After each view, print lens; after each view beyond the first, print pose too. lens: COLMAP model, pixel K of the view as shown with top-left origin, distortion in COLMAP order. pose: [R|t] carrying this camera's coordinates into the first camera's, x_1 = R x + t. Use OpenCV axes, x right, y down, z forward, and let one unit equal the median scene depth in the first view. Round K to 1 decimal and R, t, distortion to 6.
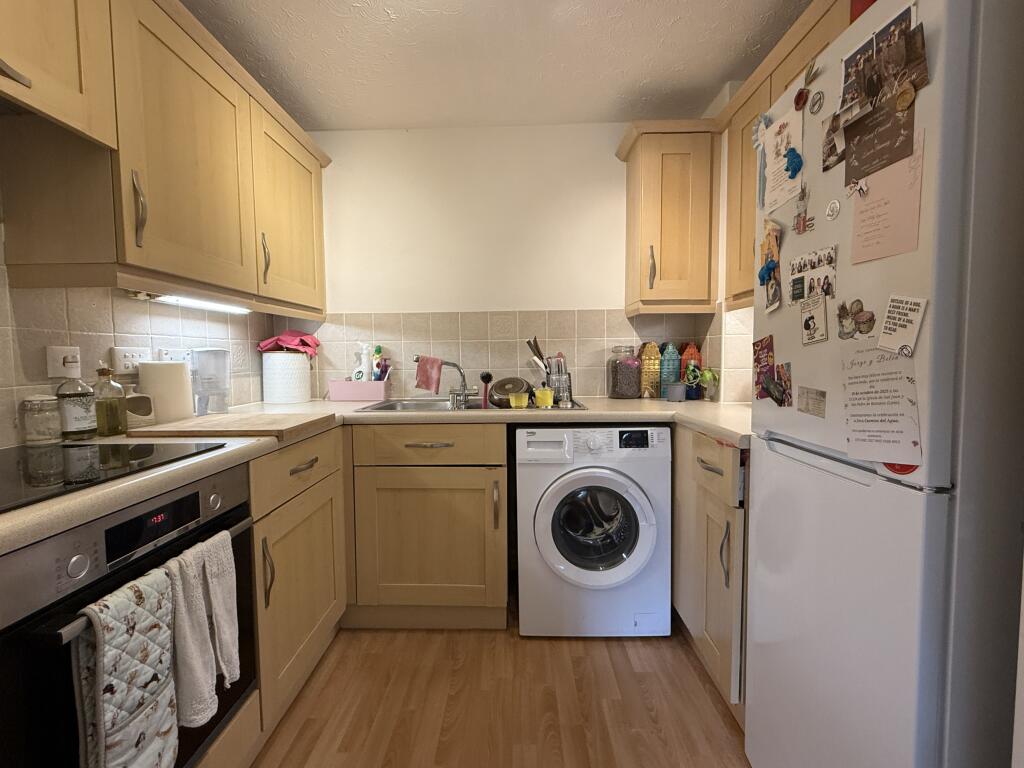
lens RADIAL K [[466.7, 0, 511.0], [0, 466.7, 383.5], [0, 0, 1]] dist [-0.000194, -0.000096]
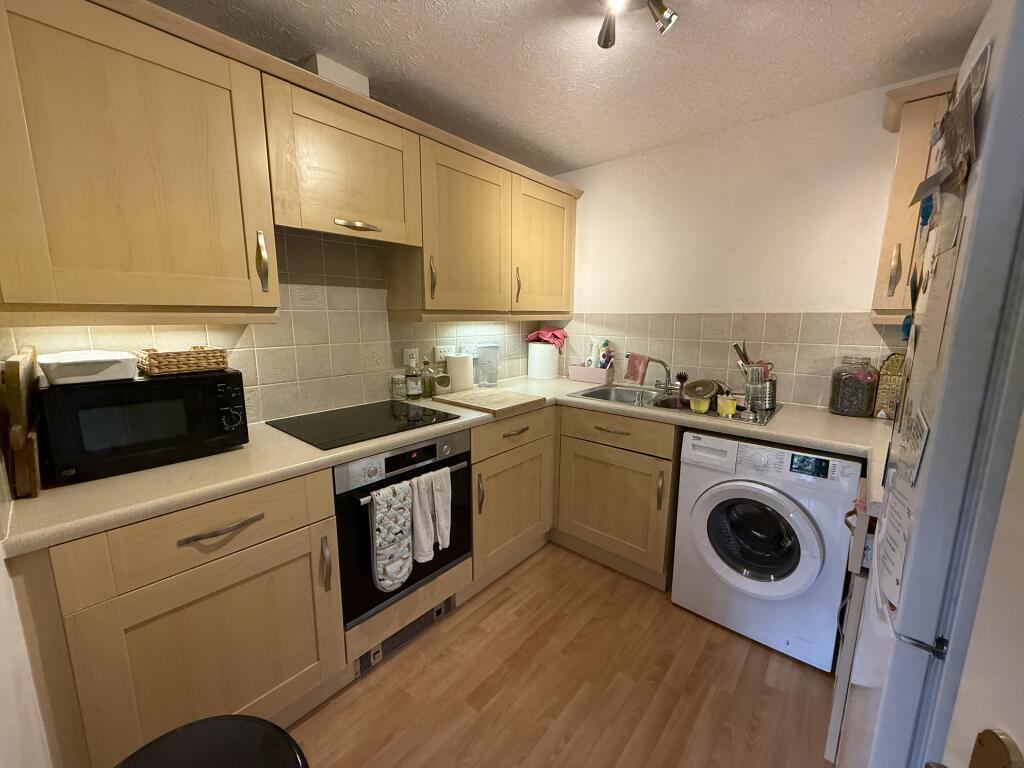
lens RADIAL K [[406.6, 0, 513.0], [0, 406.6, 384.2], [0, 0, 1]] dist [0.000871, -0.000174]
pose [[0.769927, 0.120989, -0.626557, 0.317779], [-0.050313, 0.990315, 0.129405, -0.131463], [0.636145, -0.068109, 0.768557, -0.013180]]
